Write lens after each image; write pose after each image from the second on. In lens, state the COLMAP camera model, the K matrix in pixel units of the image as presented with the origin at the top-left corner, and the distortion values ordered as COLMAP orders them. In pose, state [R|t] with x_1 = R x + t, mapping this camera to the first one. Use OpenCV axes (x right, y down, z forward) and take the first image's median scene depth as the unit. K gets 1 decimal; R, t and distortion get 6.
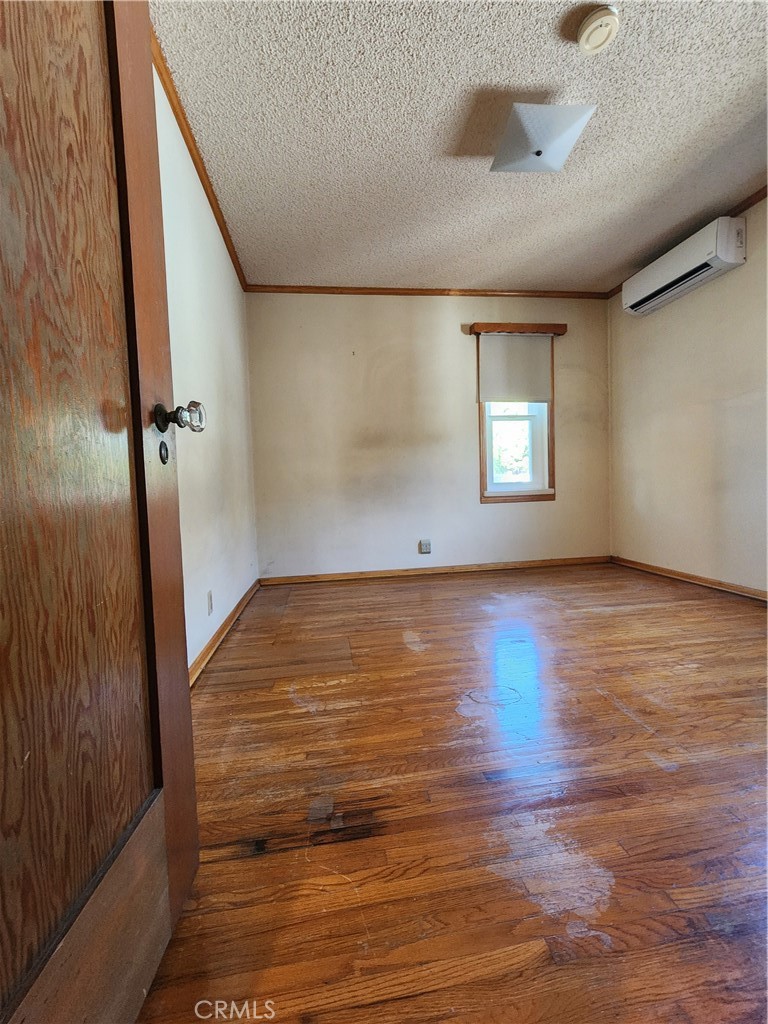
lens RADIAL K [[421.3, 0, 385.4], [0, 421.3, 509.9], [0, 0, 1]] dist [0.001313, 0.000087]
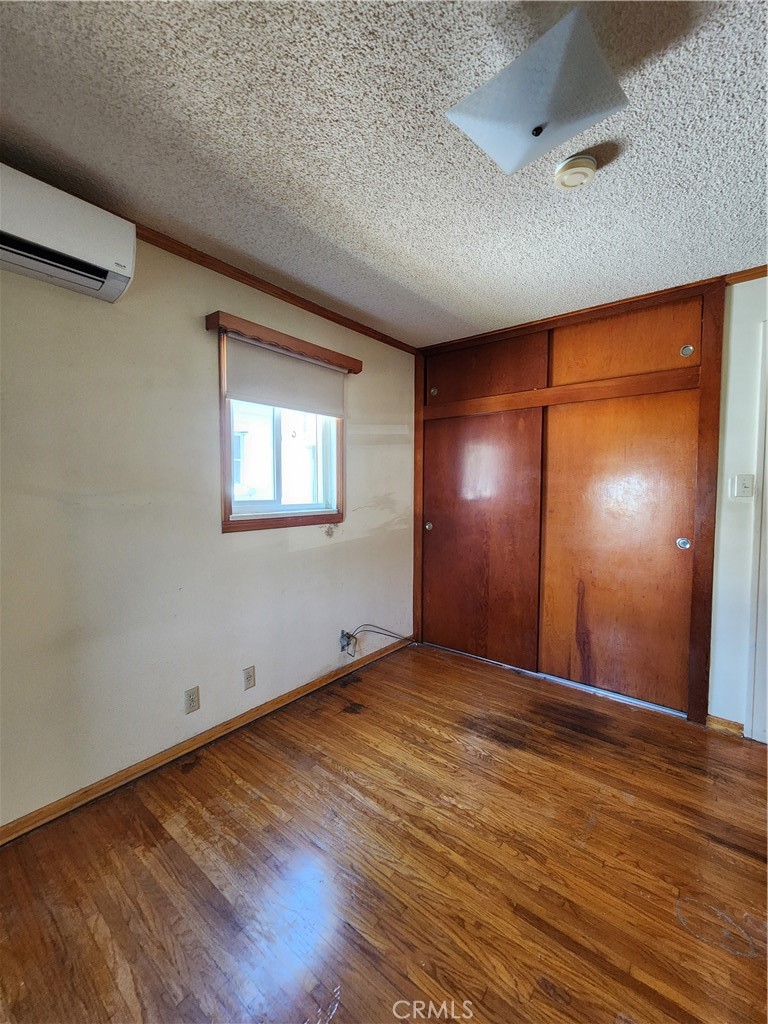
lens RADIAL K [[421.3, 0, 386.9], [0, 421.3, 512.4], [0, 0, 1]] dist [0.001313, 0.000087]
pose [[-0.676241, -0.003200, 0.736674, 0.074729], [0.065510, 0.995768, 0.064462, -0.353652], [-0.733762, 0.091851, -0.673169, 1.550048]]
